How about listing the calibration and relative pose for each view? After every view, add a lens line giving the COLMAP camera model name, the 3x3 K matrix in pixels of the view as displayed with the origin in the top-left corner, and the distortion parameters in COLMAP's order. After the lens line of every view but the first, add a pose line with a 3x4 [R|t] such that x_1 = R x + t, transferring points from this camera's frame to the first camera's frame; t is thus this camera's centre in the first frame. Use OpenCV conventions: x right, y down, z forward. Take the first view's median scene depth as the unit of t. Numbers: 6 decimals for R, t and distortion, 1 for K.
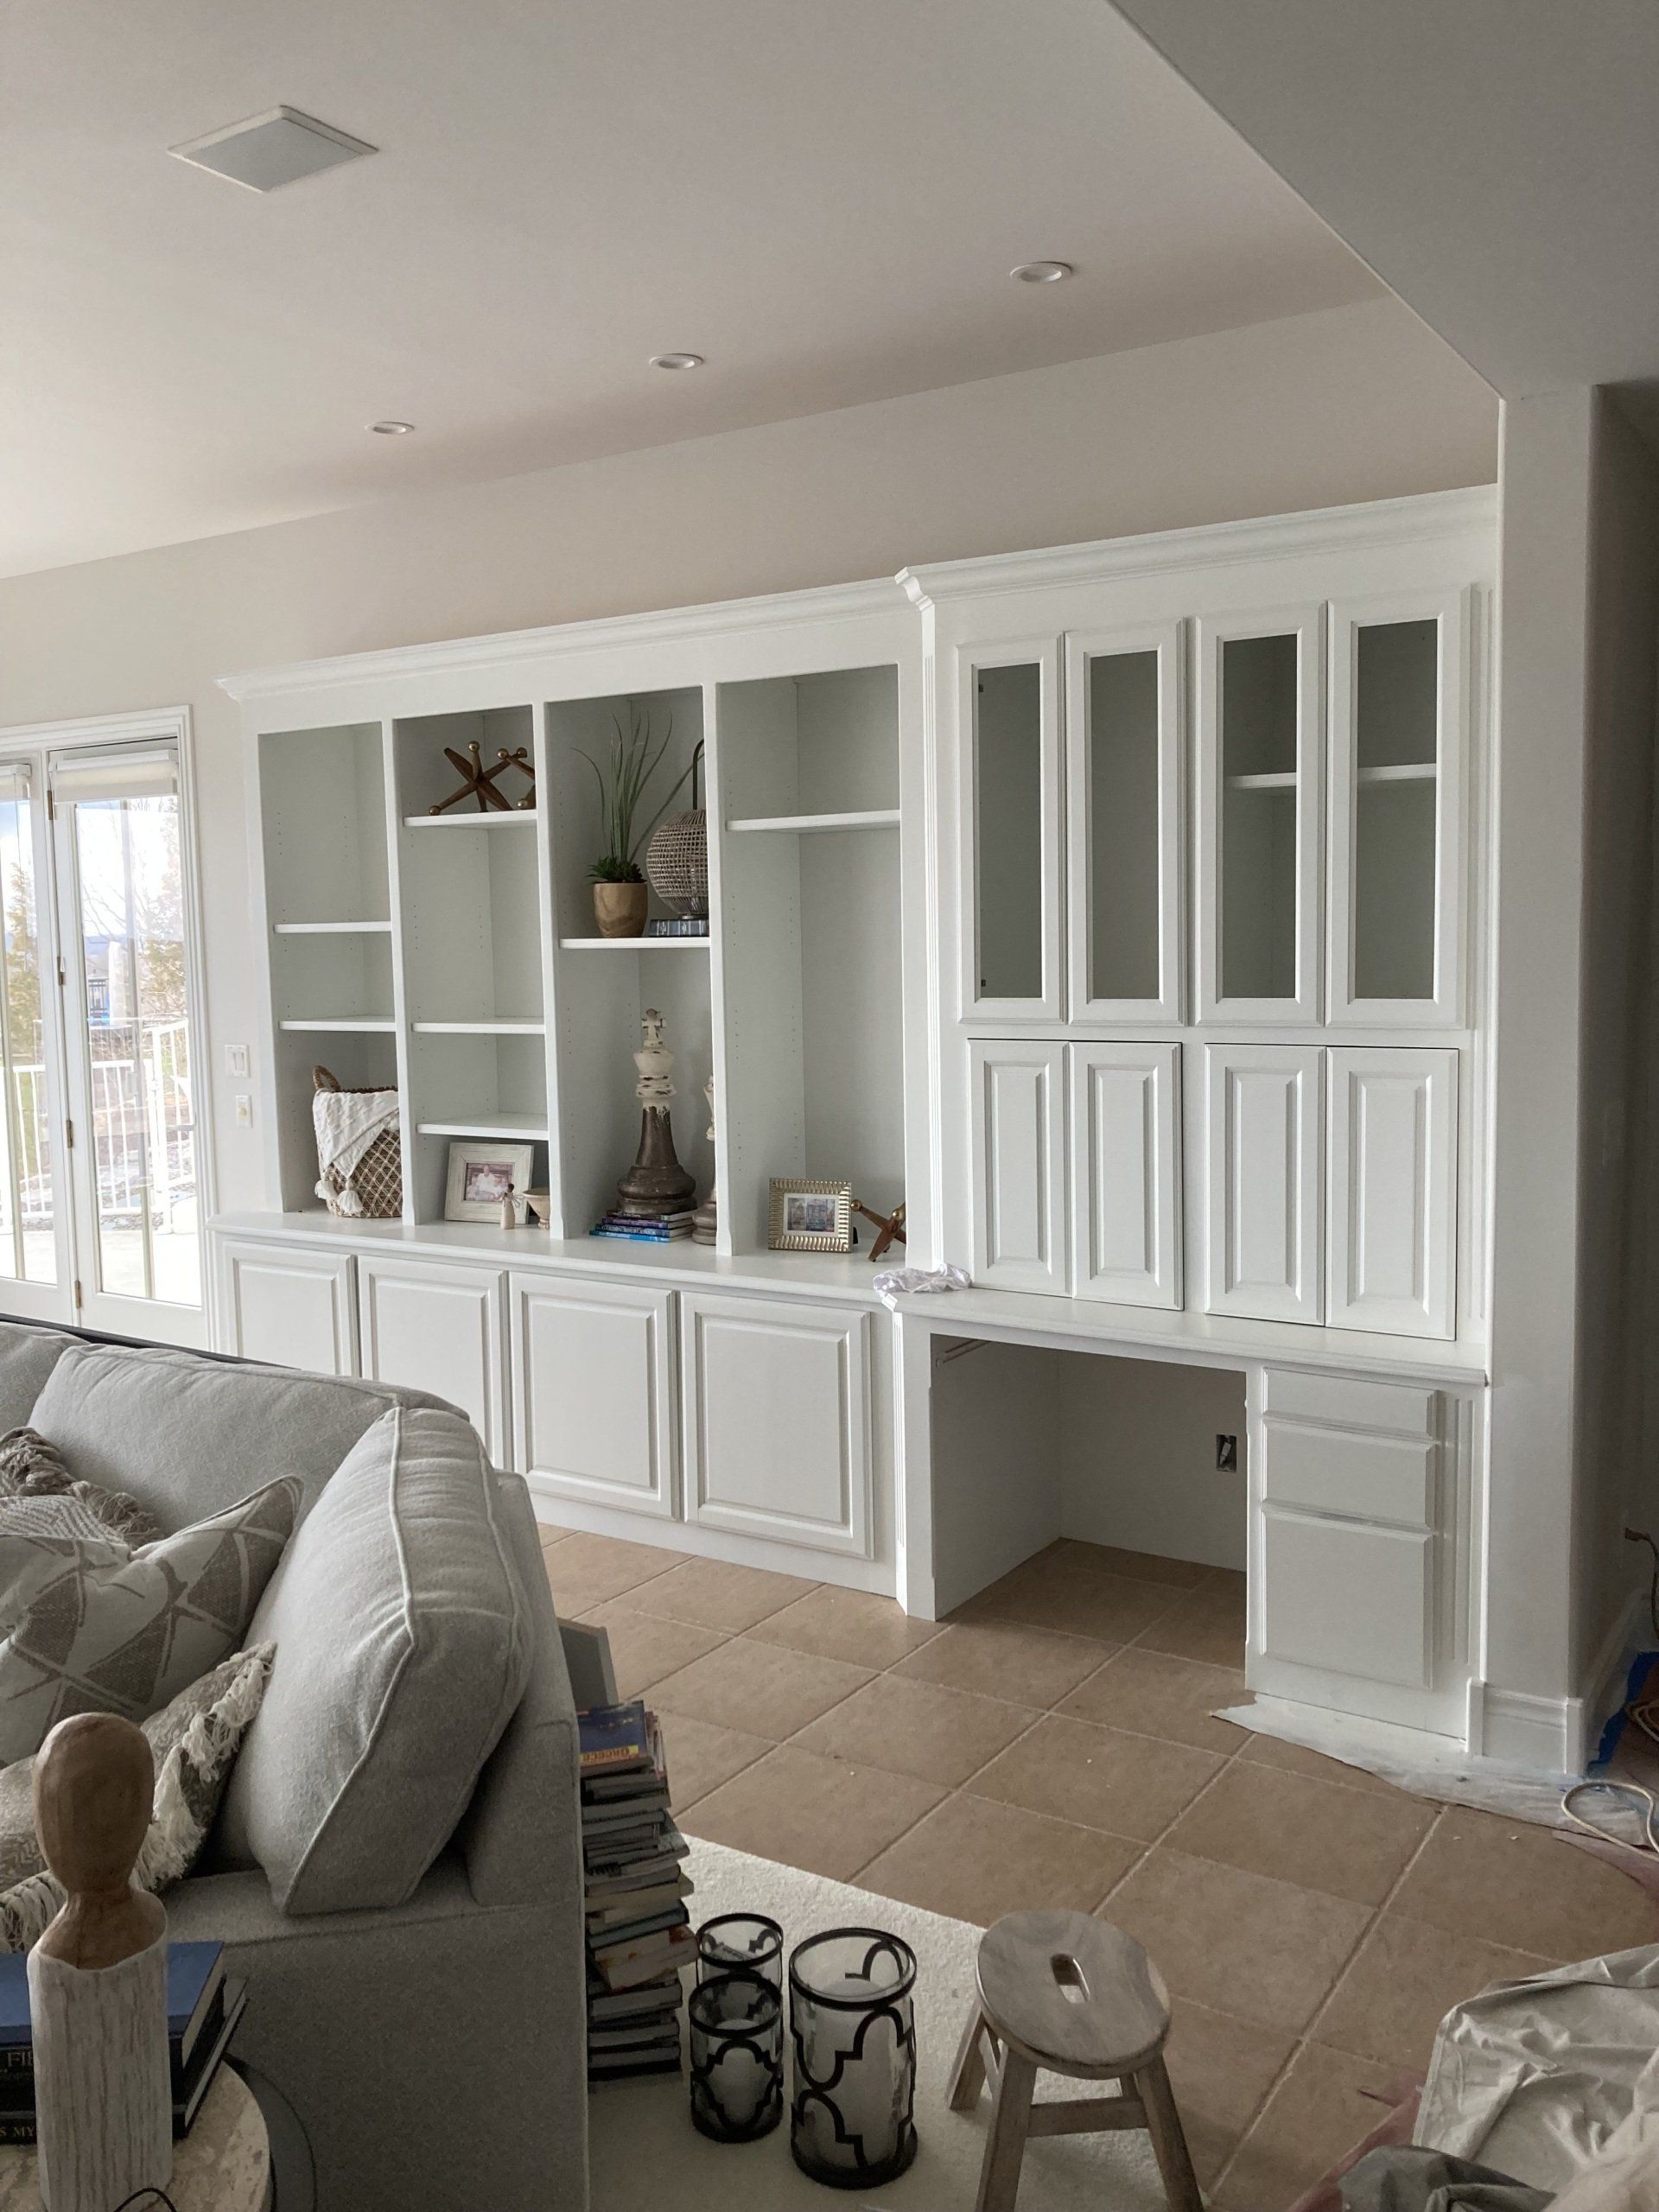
lens RADIAL K [[1831.3, 0, 829.5], [0, 1831.3, 1106.0], [0, 0, 1]] dist [0.059439, -0.073435]
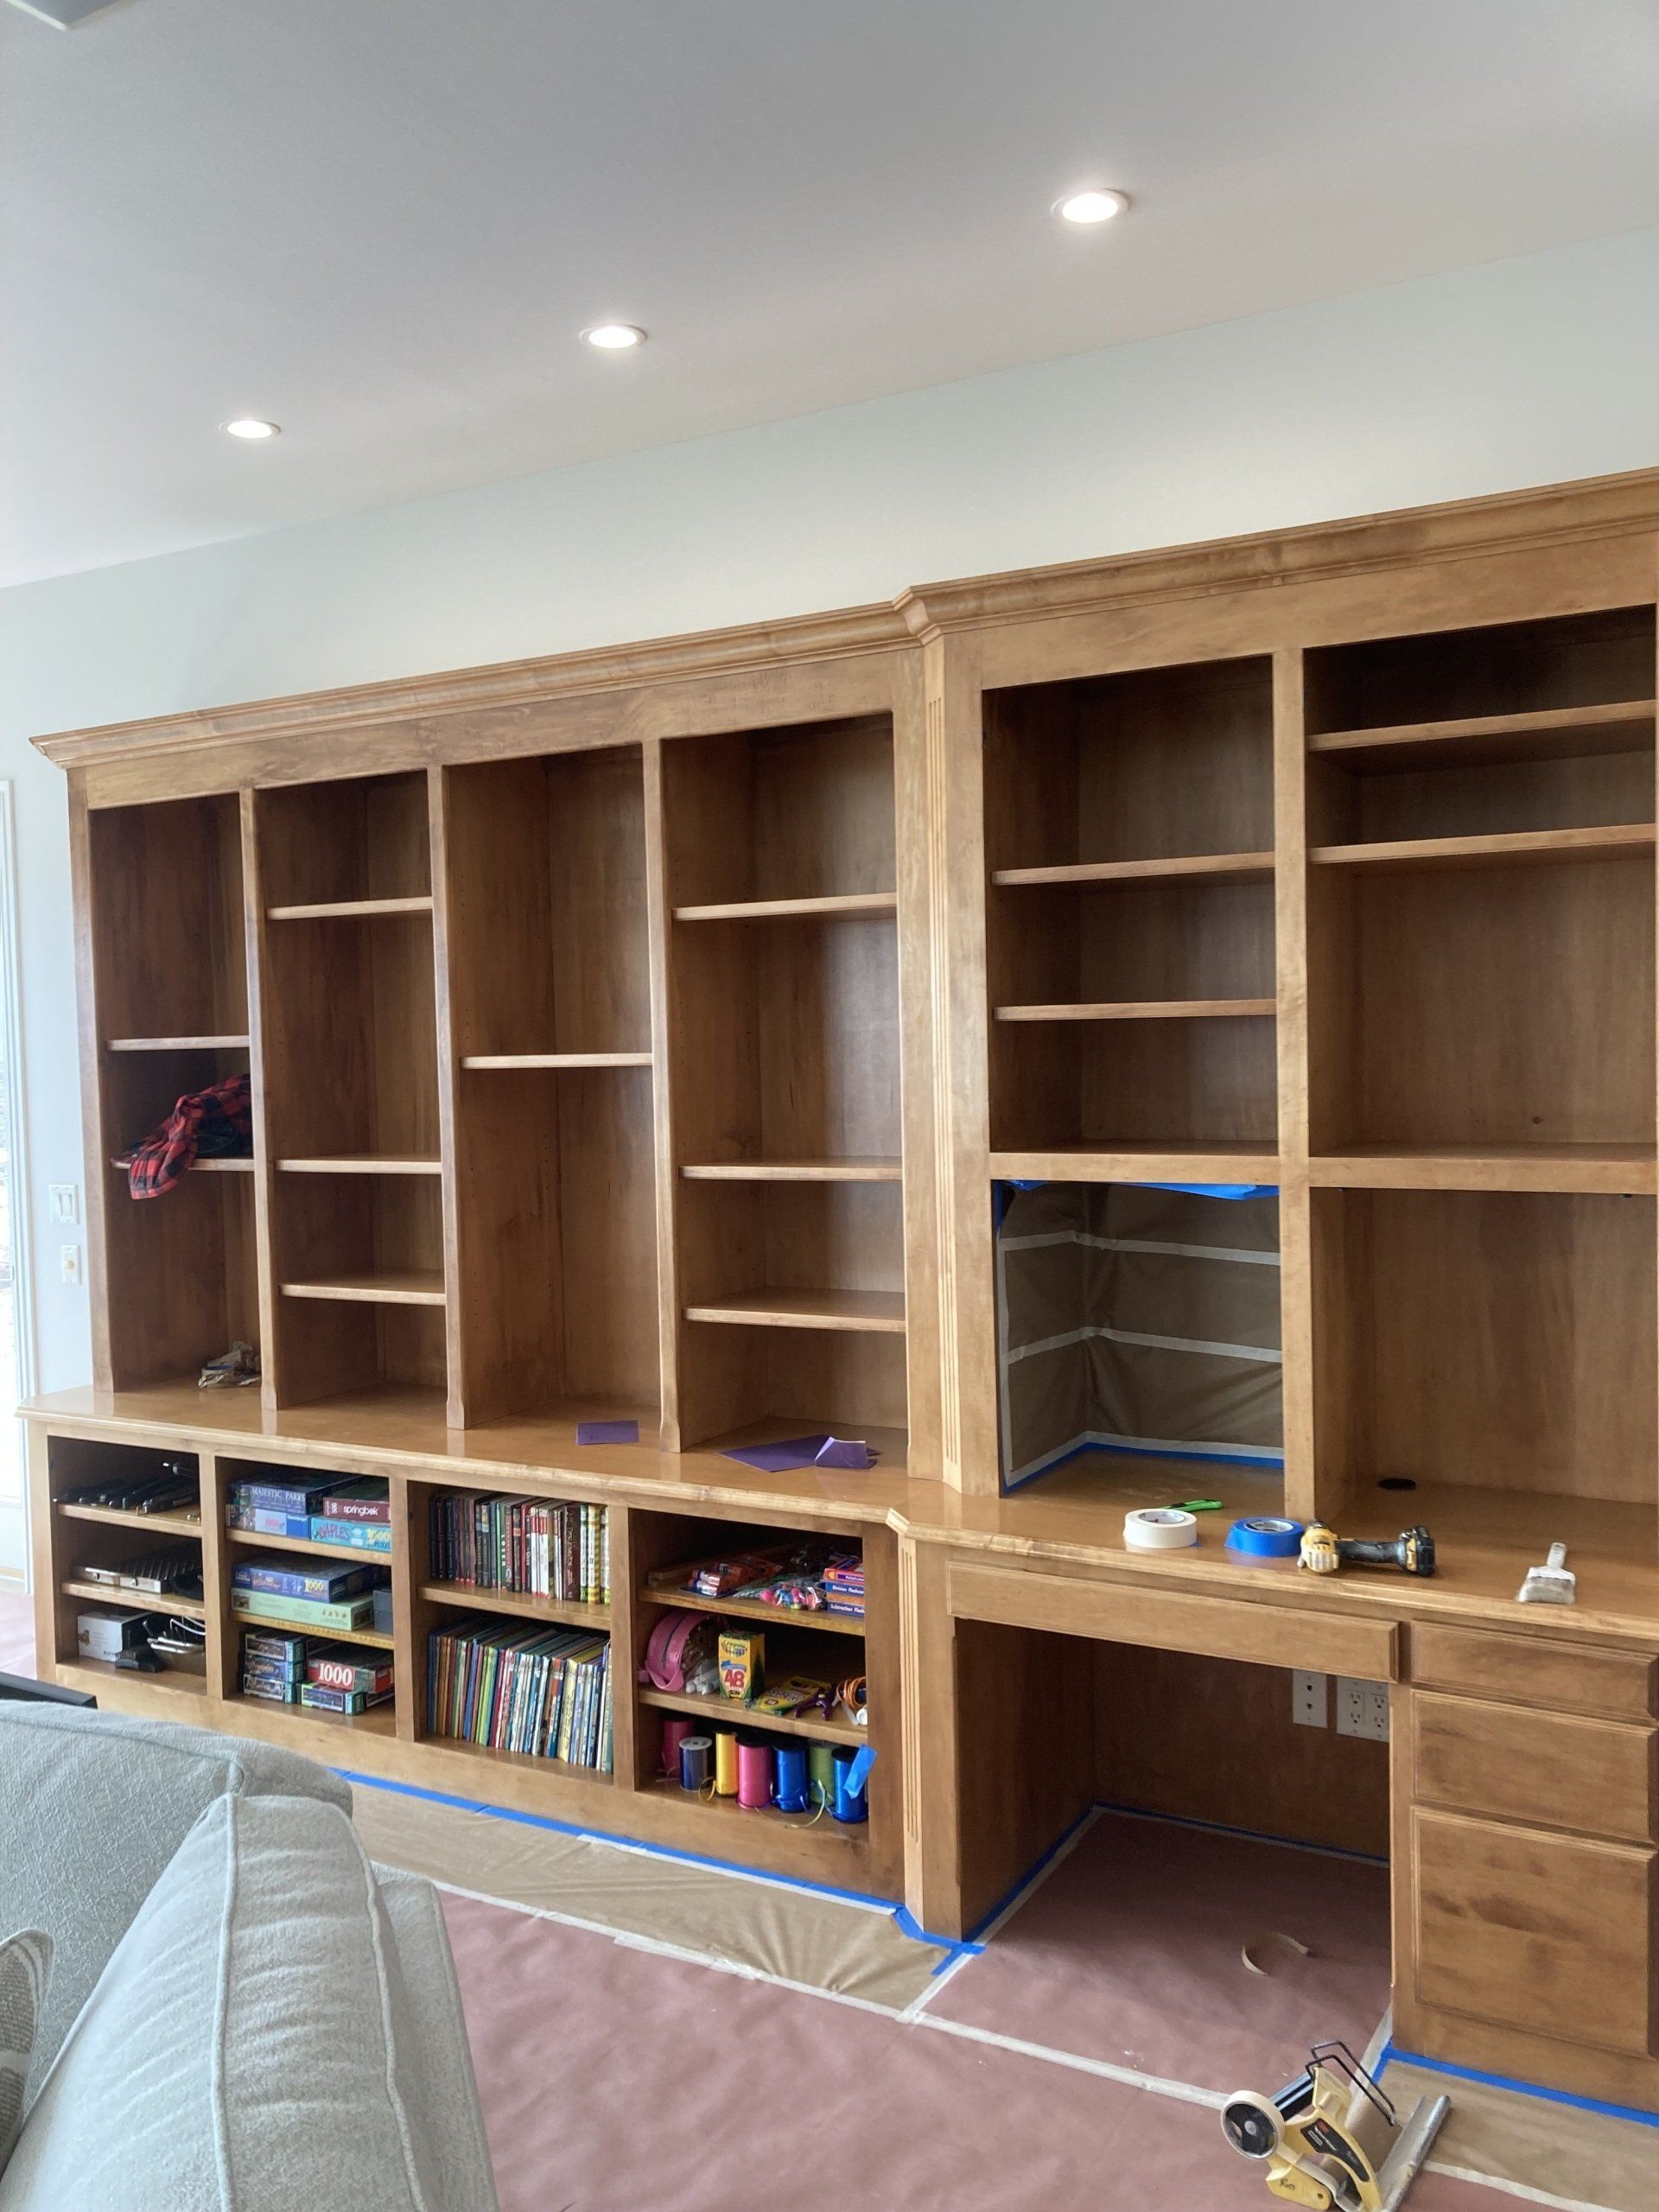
lens RADIAL K [[1831.3, 0, 829.5], [0, 1831.3, 1106.0], [0, 0, 1]] dist [0.059439, -0.073435]
pose [[0.997799, -0.009619, 0.065617, -0.044243], [0.013750, 0.997931, -0.062803, -0.017710], [-0.064877, 0.063567, 0.995867, 0.211284]]
